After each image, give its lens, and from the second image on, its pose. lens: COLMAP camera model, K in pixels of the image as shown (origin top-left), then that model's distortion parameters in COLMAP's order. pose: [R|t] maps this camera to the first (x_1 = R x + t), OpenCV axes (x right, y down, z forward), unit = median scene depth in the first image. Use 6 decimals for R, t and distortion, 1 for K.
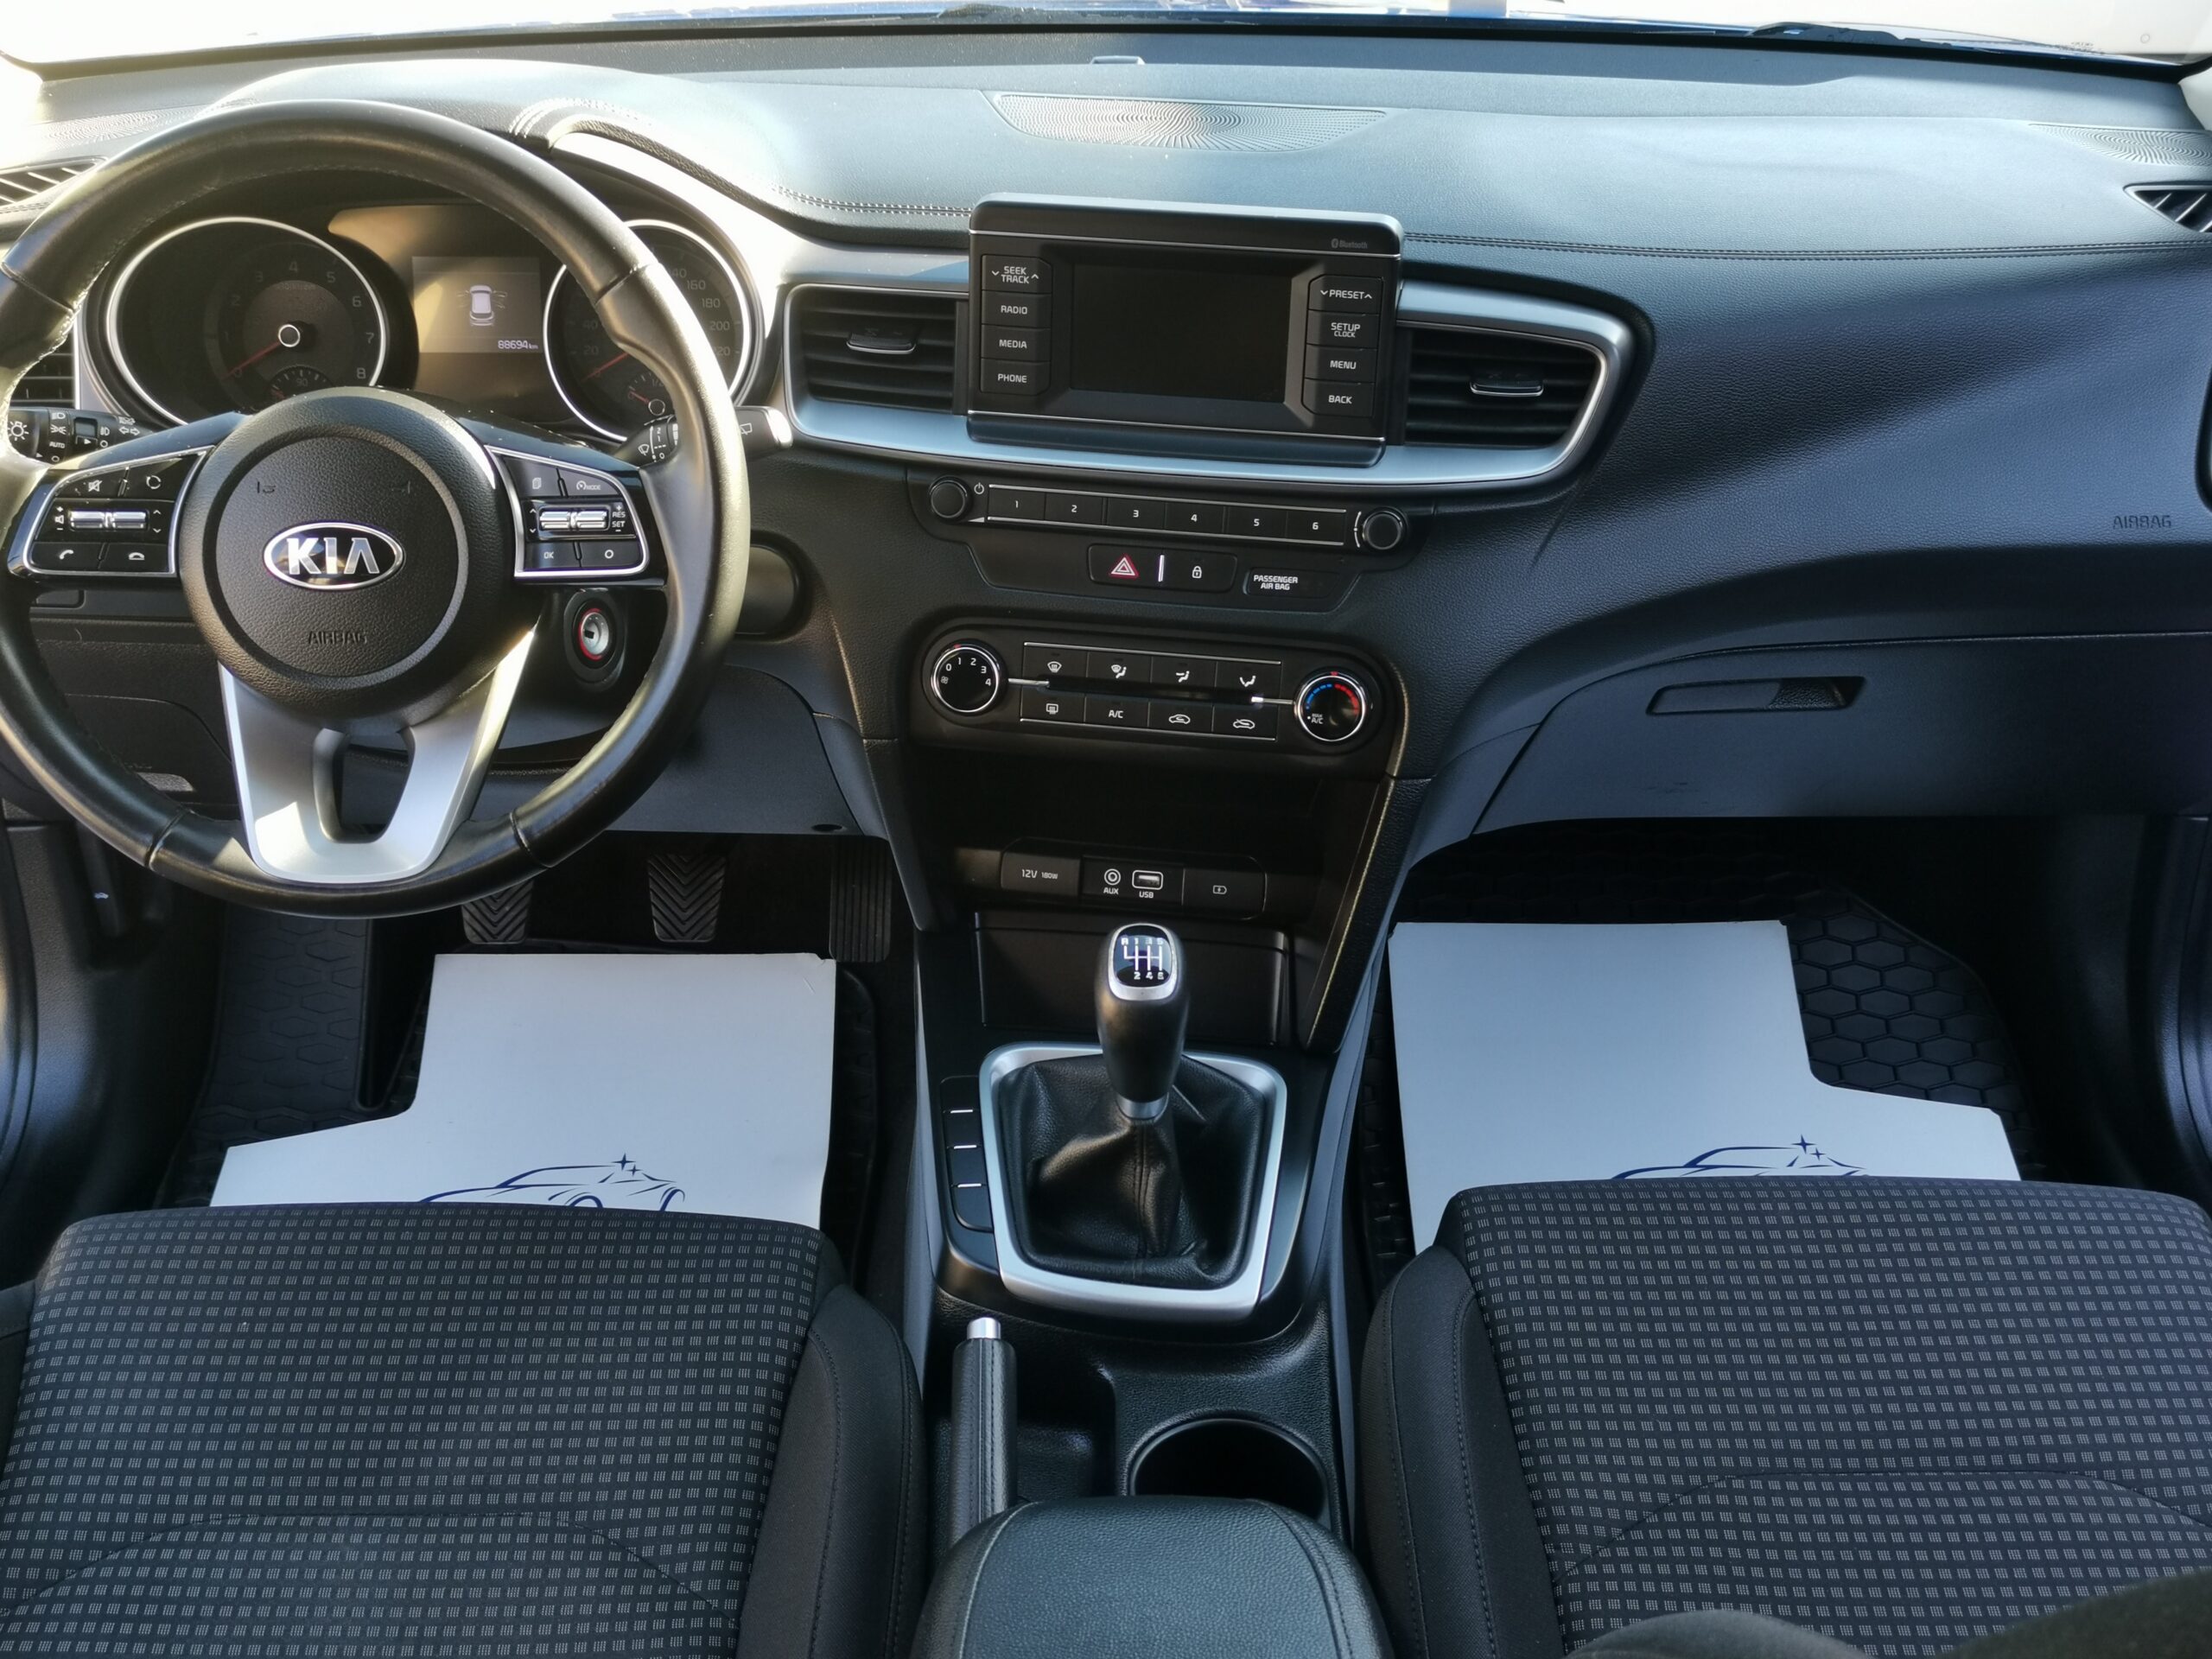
lens RADIAL K [[2594.2, 0, 1112.5], [0, 2594.2, 813.9], [0, 0, 1]] dist [0.050358, 0.000000]
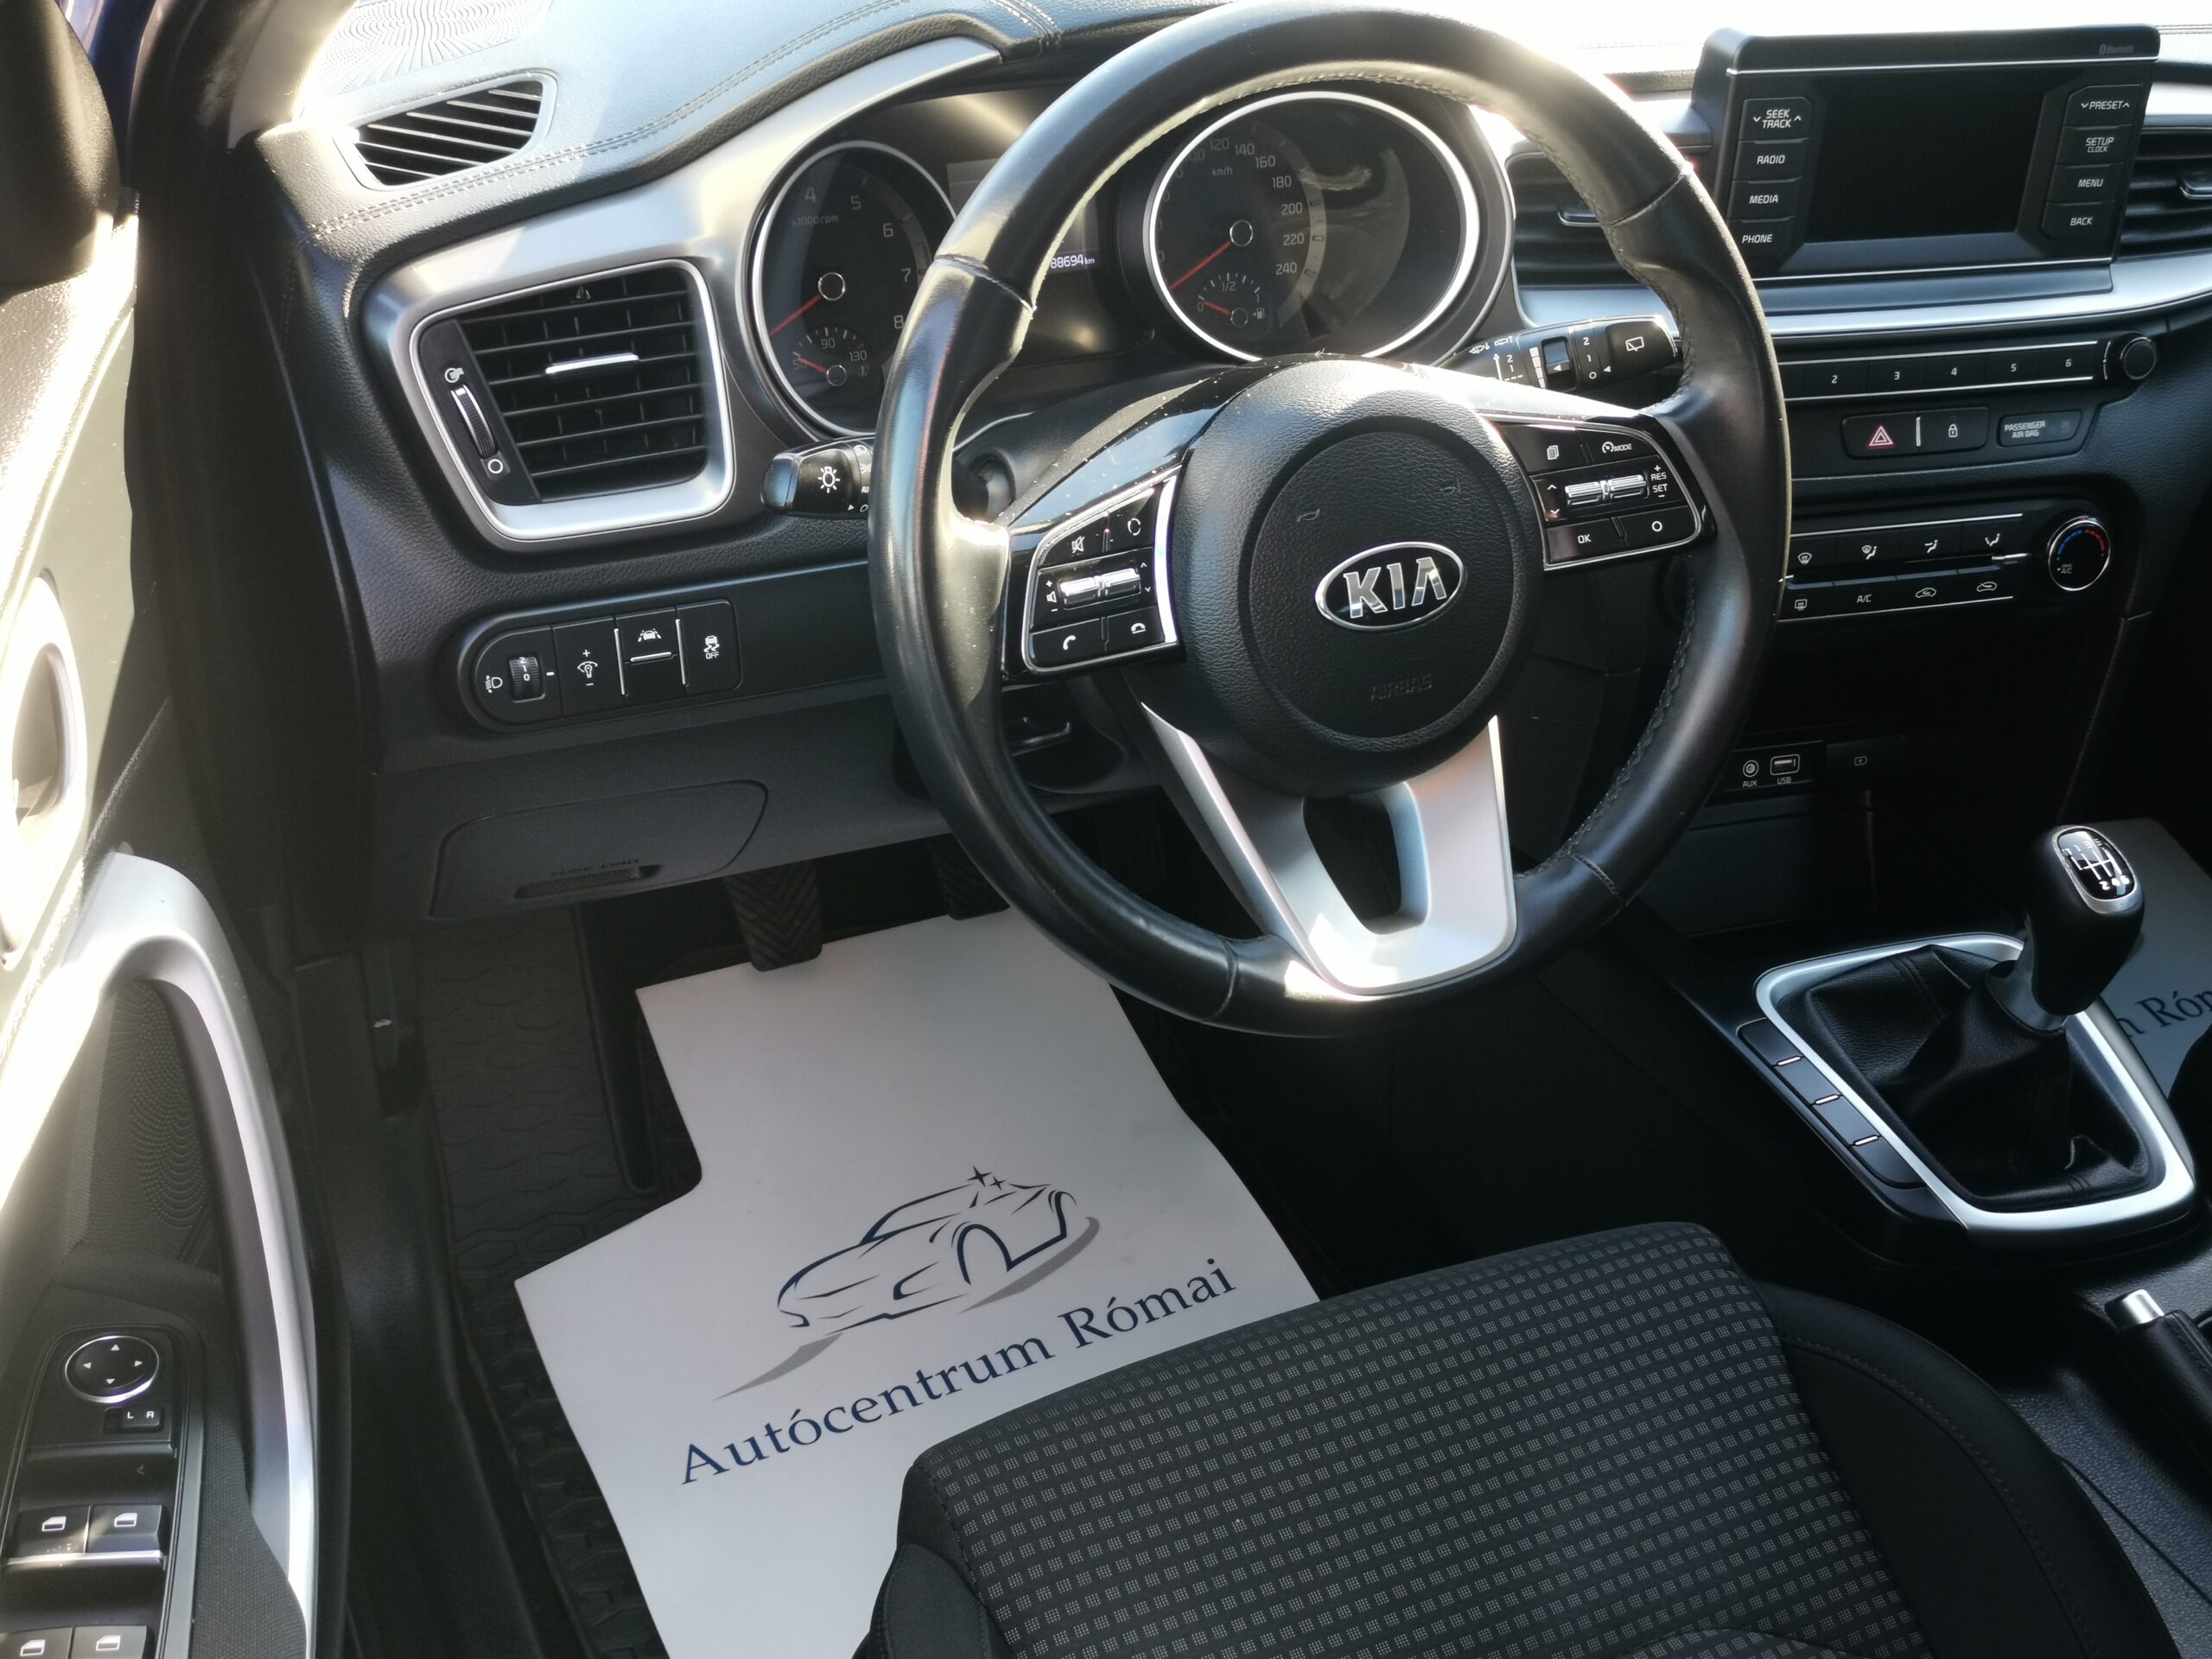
lens RADIAL K [[2532.7, 0, 1116.3], [0, 2532.7, 811.0], [0, 0, 1]] dist [0.054241, 0.000000]
pose [[0.904429, -0.197762, 0.378018, -0.654417], [0.152539, 0.977398, 0.146373, -0.152078], [-0.398421, -0.074722, 0.914154, 0.319511]]
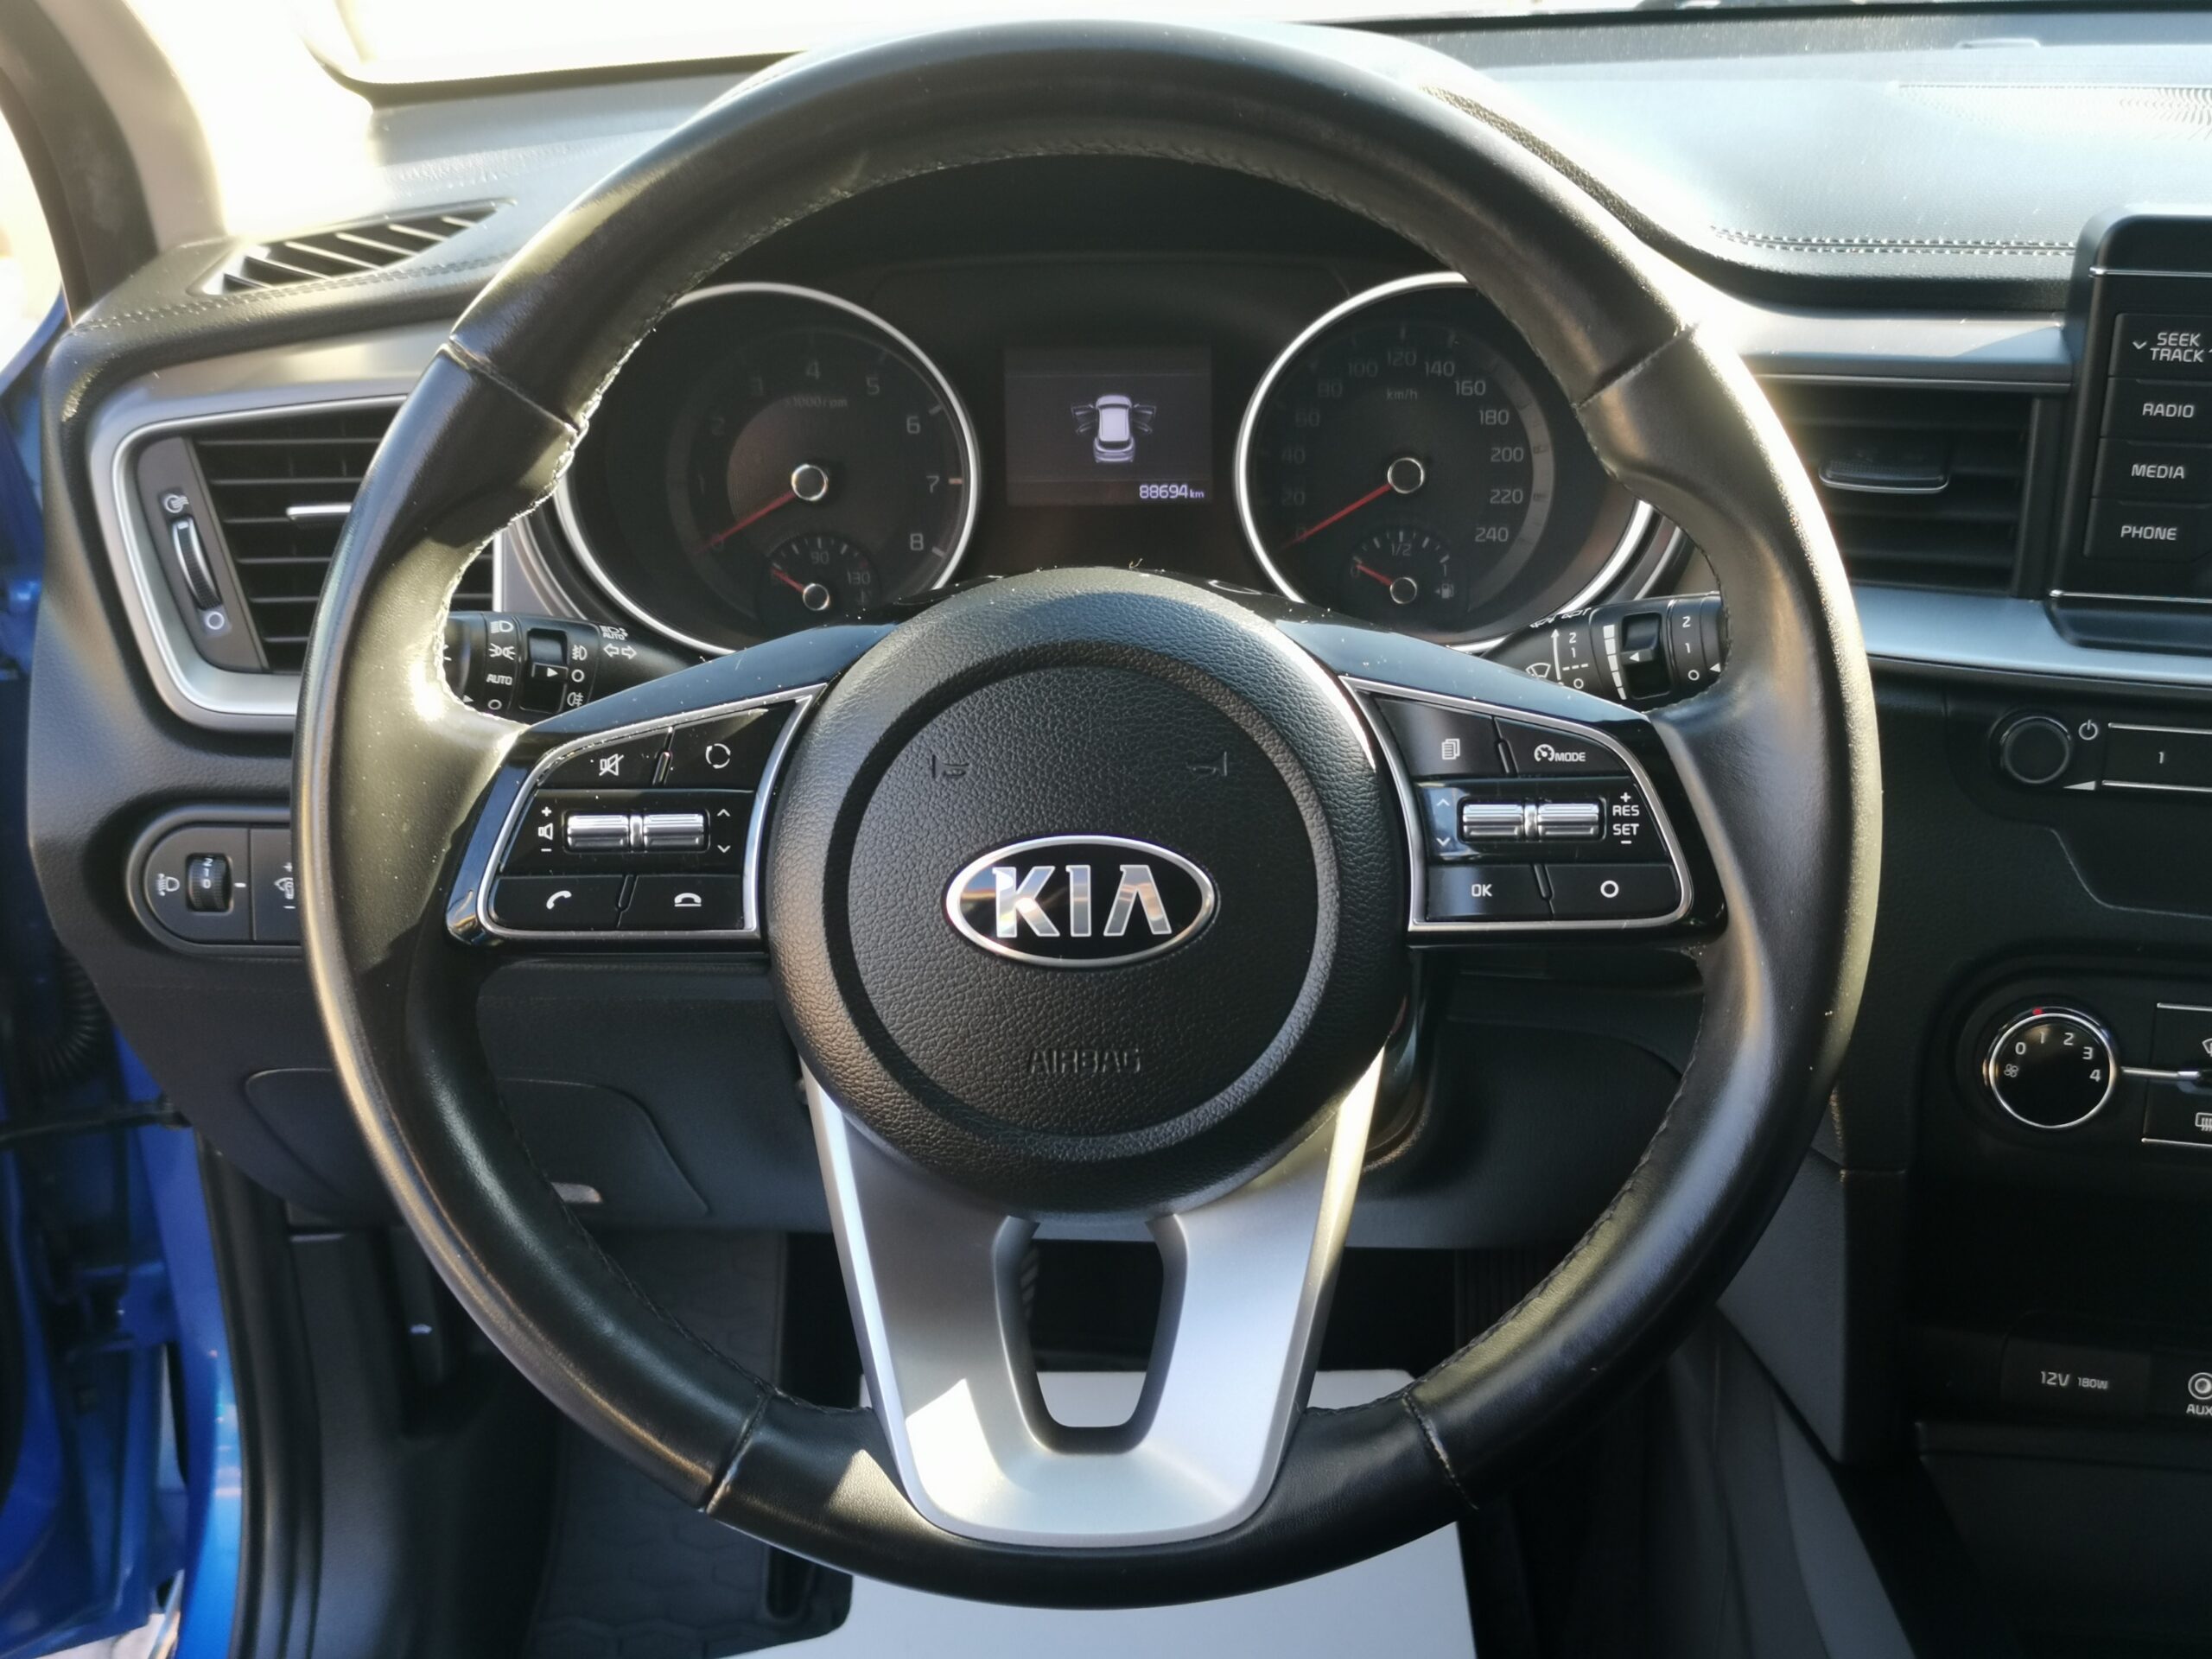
lens RADIAL K [[2594.2, 0, 1100.3], [0, 2594.2, 809.1], [0, 0, 1]] dist [0.050358, 0.000000]
pose [[0.999294, -0.006578, -0.036996, -0.267374], [0.004341, 0.998176, -0.060208, -0.083505], [0.037325, 0.060005, 0.997500, 0.480251]]
